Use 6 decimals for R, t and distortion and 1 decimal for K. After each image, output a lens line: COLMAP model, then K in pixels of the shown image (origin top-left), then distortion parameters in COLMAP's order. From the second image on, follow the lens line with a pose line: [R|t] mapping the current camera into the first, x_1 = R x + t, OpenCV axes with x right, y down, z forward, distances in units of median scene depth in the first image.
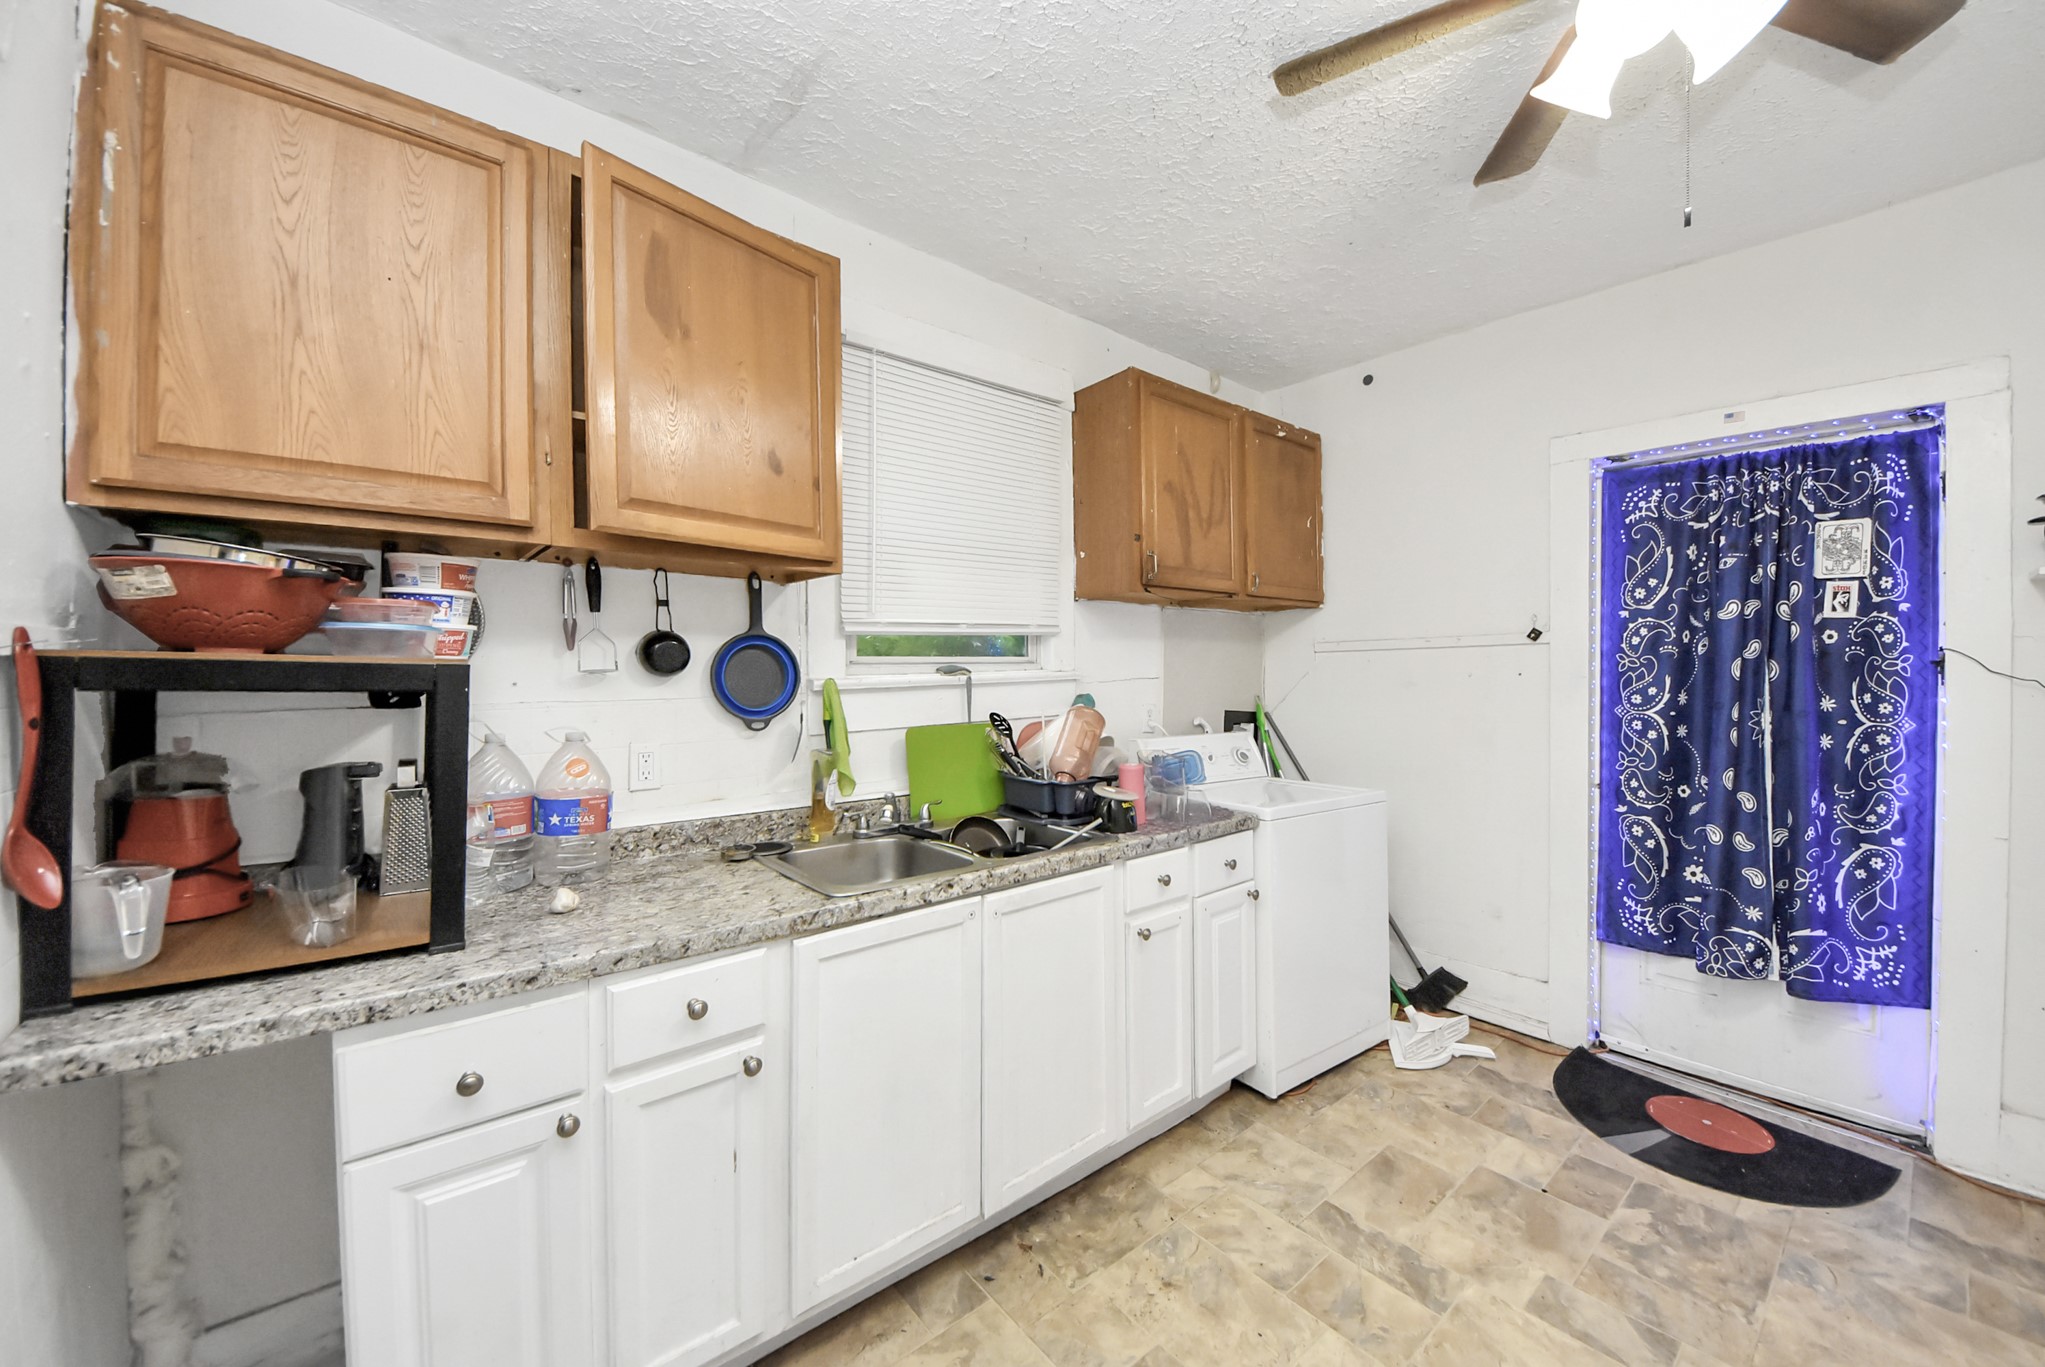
lens RADIAL K [[767.9, 0, 1027.8], [0, 767.9, 685.8], [0, 0, 1]] dist [0.079738, -0.038714]
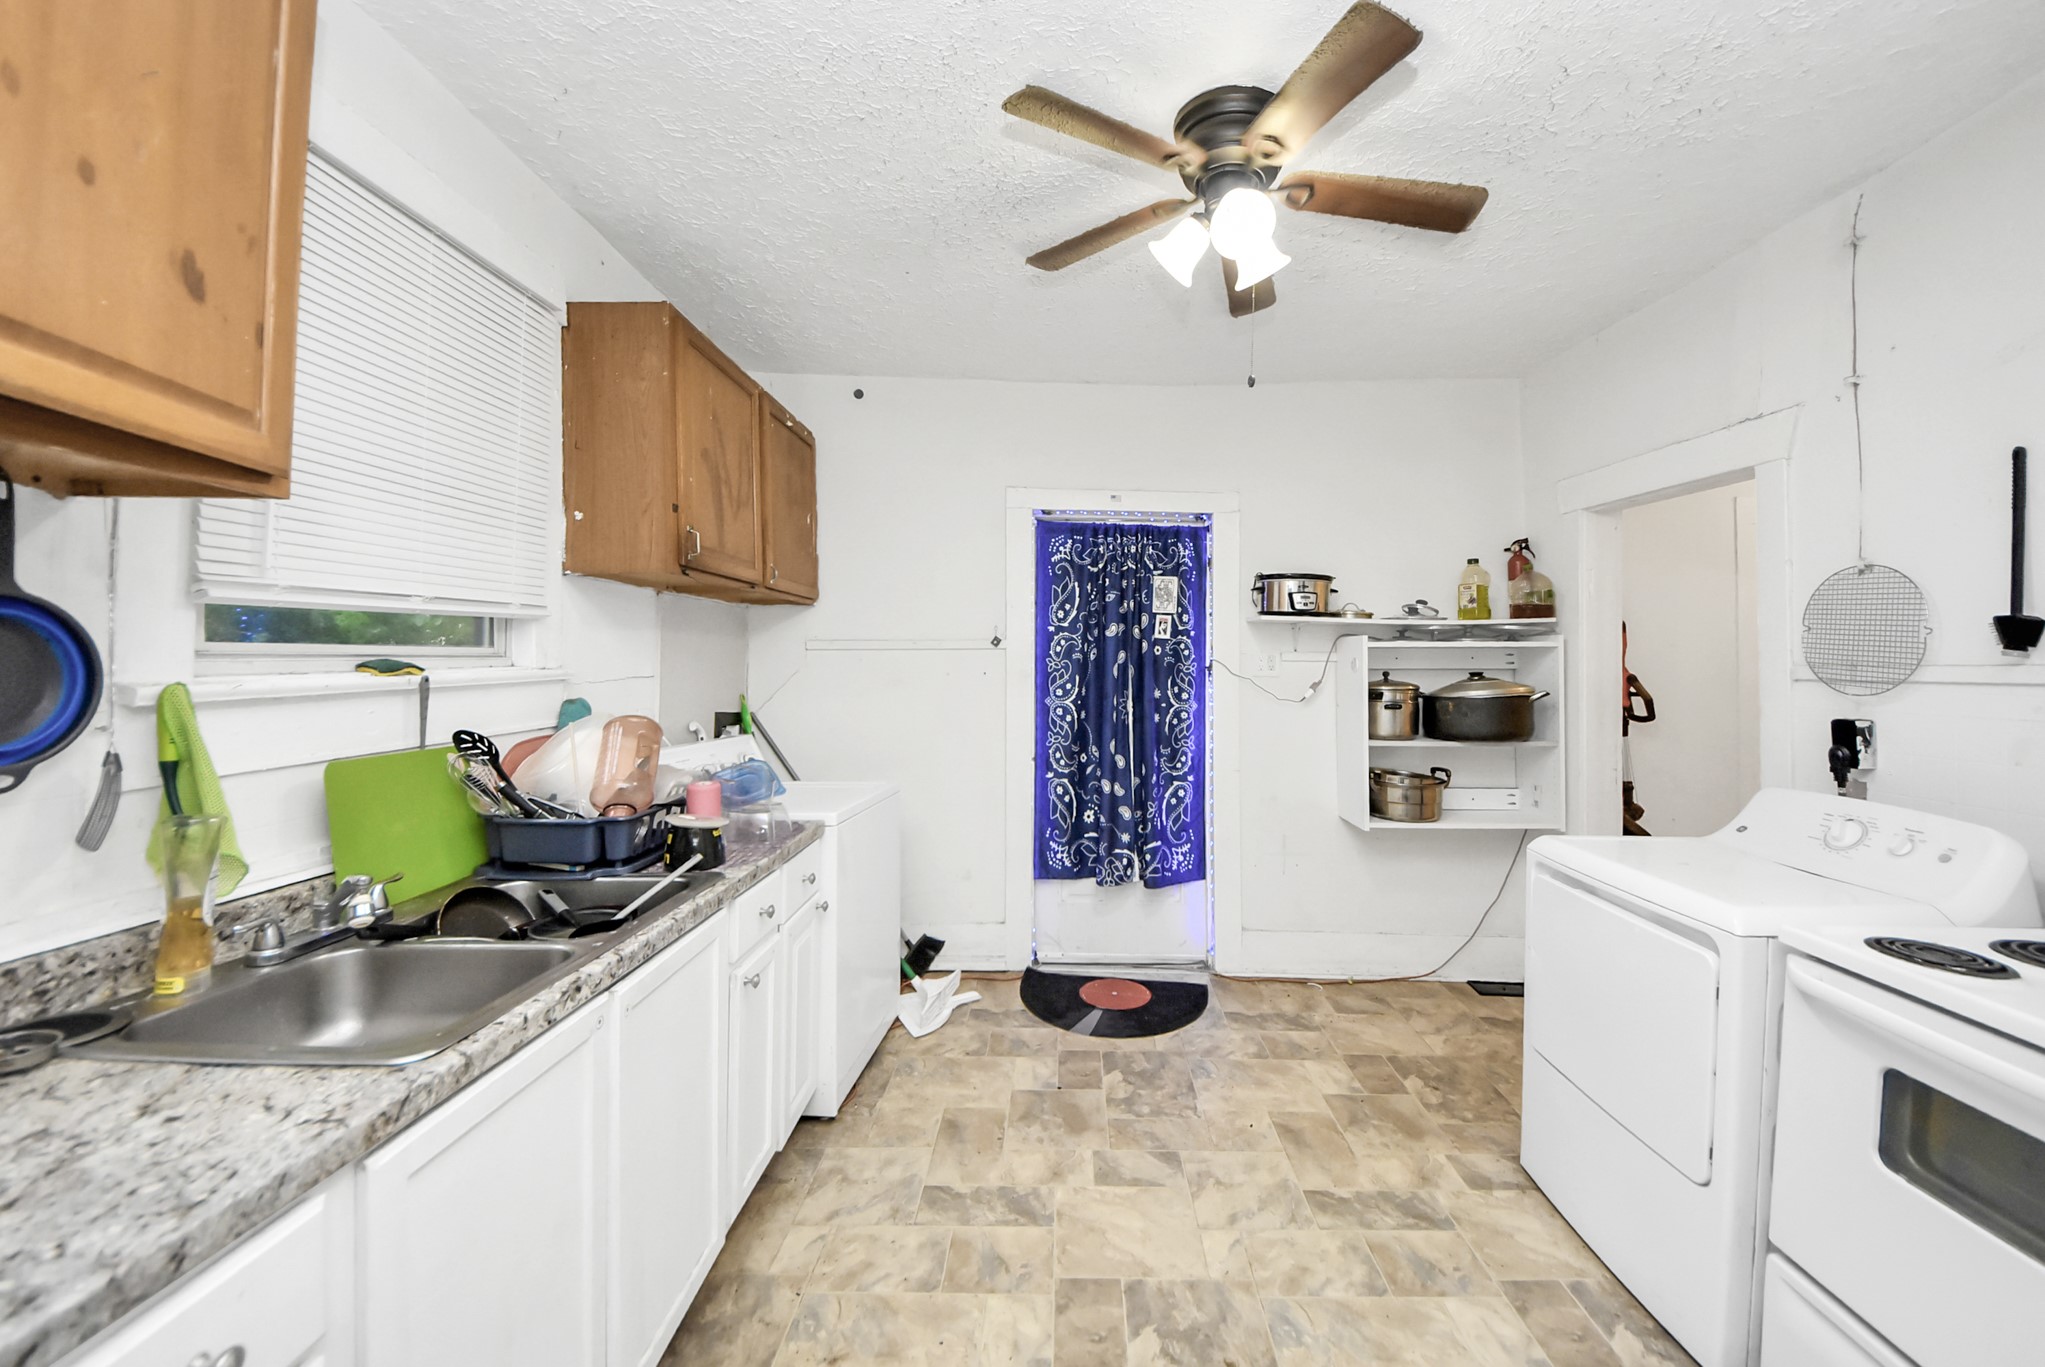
lens RADIAL K [[782.2, 0, 1053.4], [0, 782.2, 660.9], [0, 0, 1]] dist [0.078406, -0.041889]
pose [[0.648508, 0.012481, 0.761105, -0.277996], [0.005080, 0.999772, -0.020723, -0.009806], [-0.761191, 0.017305, 0.648297, 0.160172]]
